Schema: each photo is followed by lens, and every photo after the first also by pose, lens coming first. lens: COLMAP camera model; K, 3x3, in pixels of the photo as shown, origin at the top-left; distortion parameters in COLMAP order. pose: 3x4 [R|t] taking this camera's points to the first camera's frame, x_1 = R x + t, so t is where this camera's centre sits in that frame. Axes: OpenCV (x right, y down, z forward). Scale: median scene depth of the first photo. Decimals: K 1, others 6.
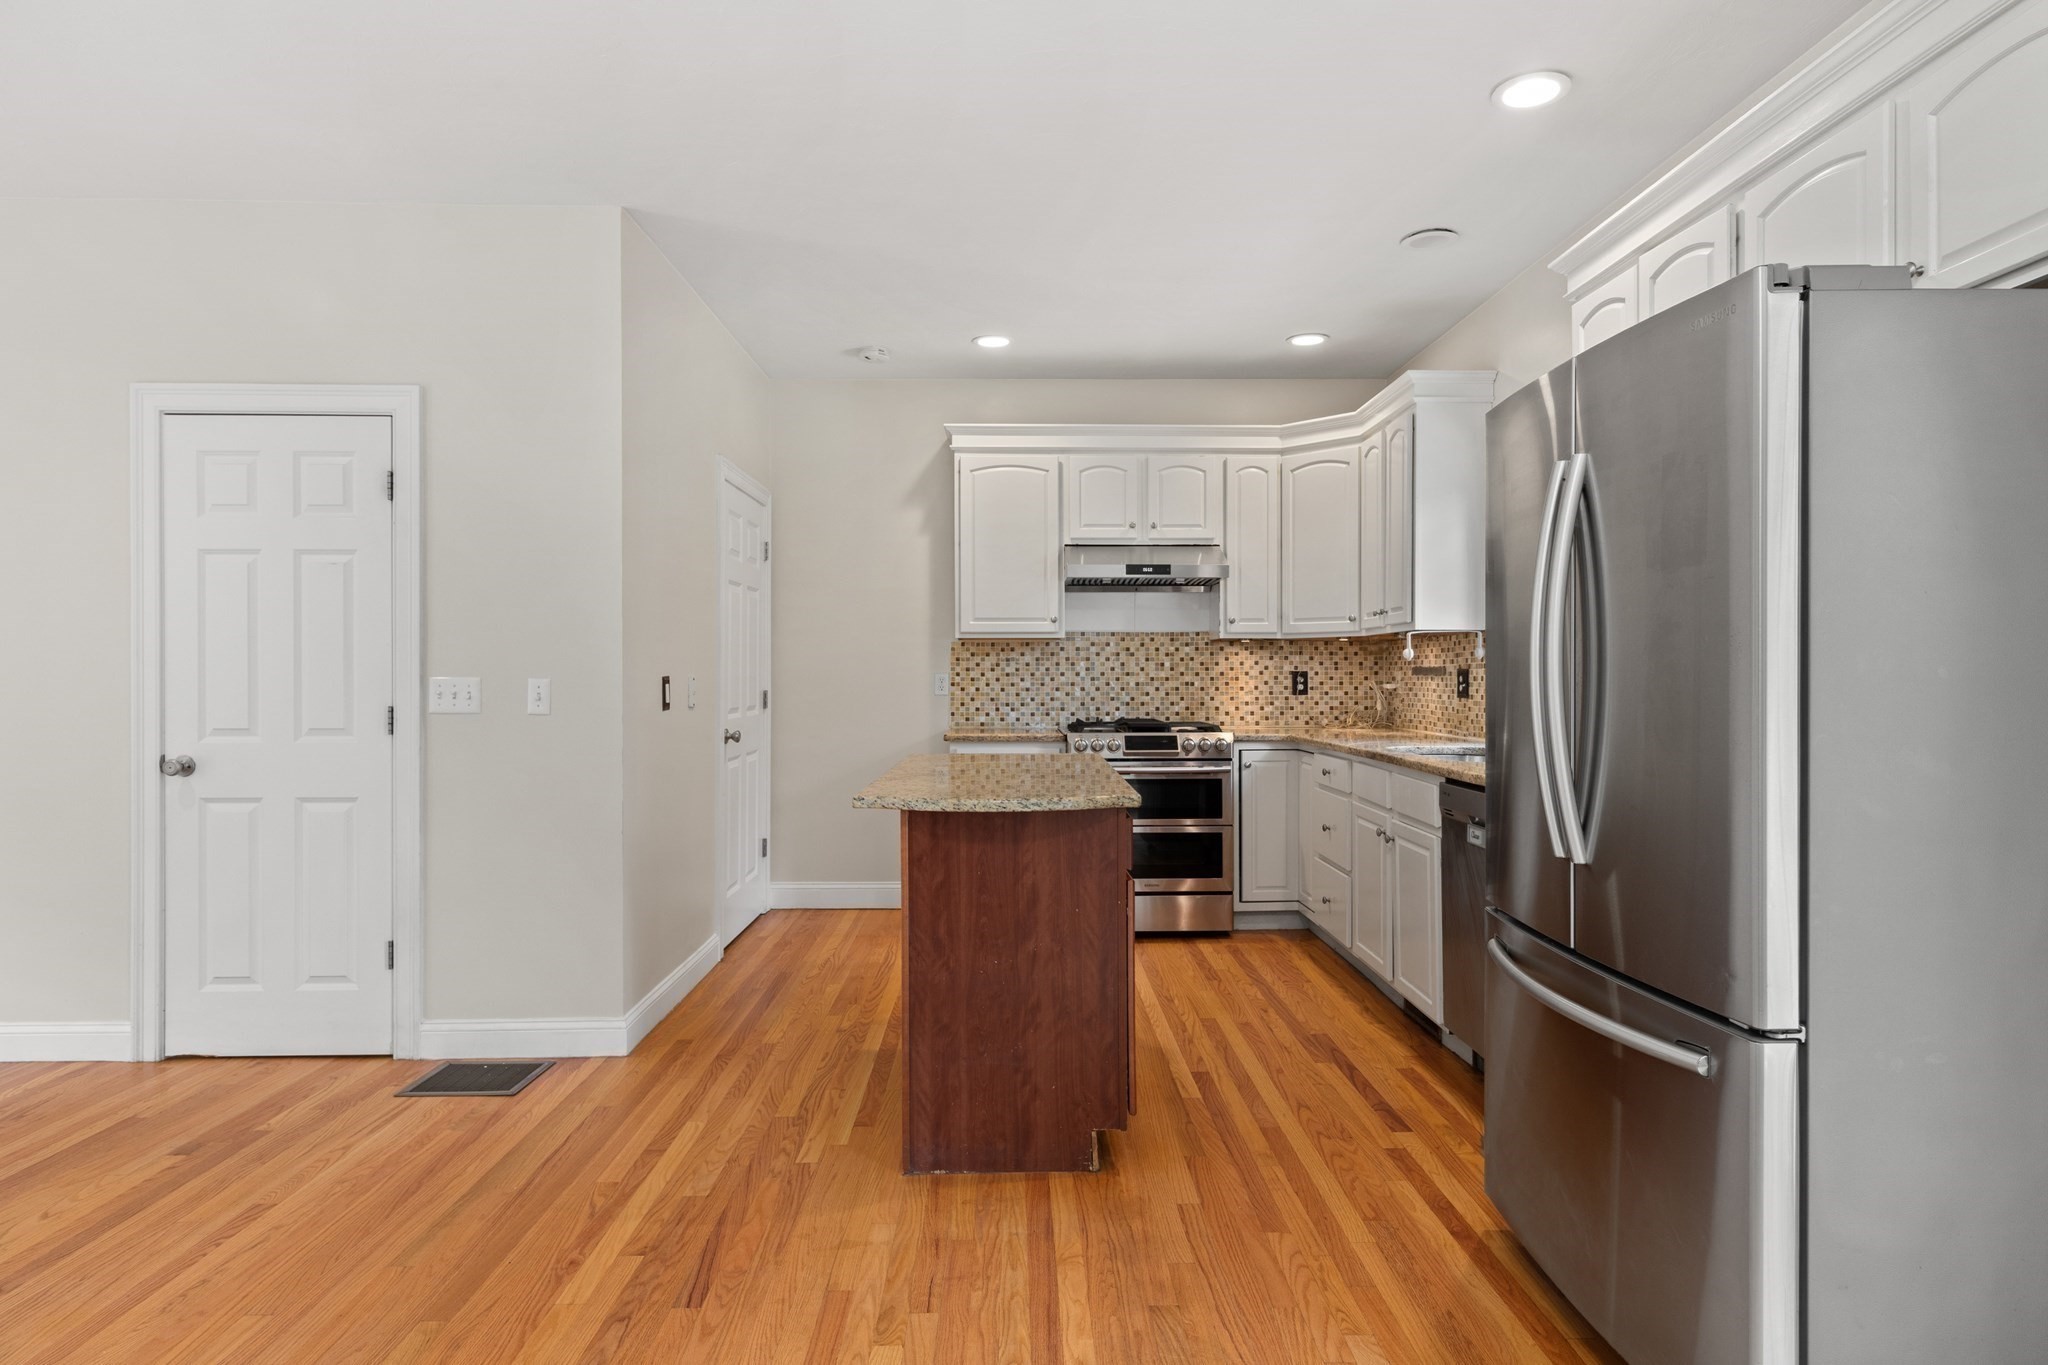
lens RADIAL K [[1139.3, 0, 1024.0], [0, 1139.3, 682.5], [0, 0, 1]] dist [0.011213, -0.000096]
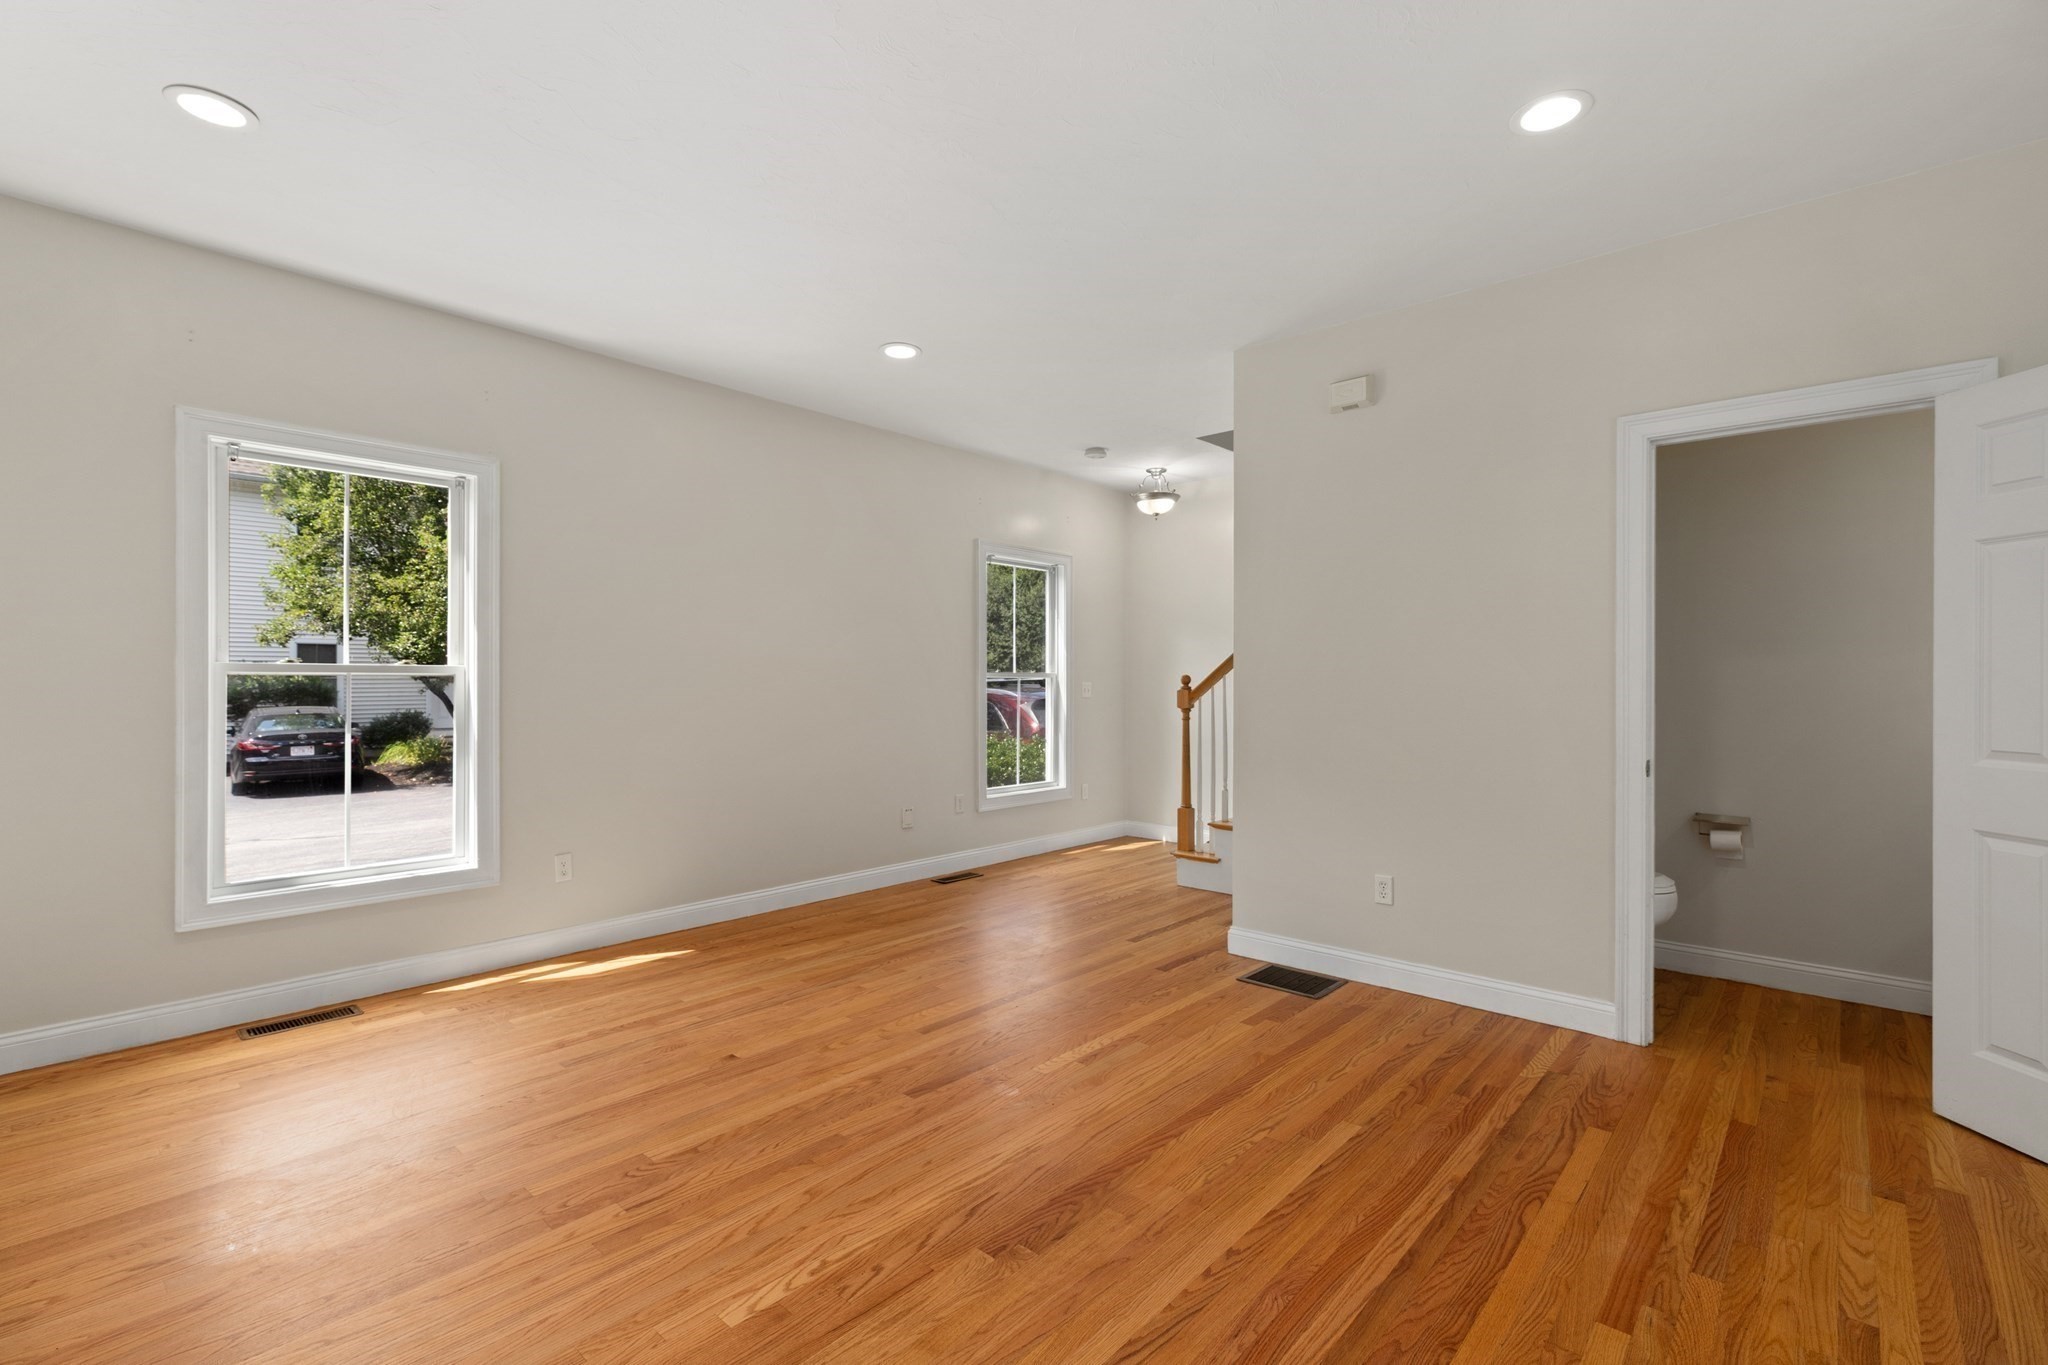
lens RADIAL K [[916.9, 0, 1020.7], [0, 916.9, 682.2], [0, 0, 1]] dist [0.003706, 0.000069]
pose [[0.737145, -0.002537, -0.675730, -0.617601], [-0.009876, 0.999846, -0.014526, 0.010443], [0.675663, 0.017381, 0.737006, -0.021836]]
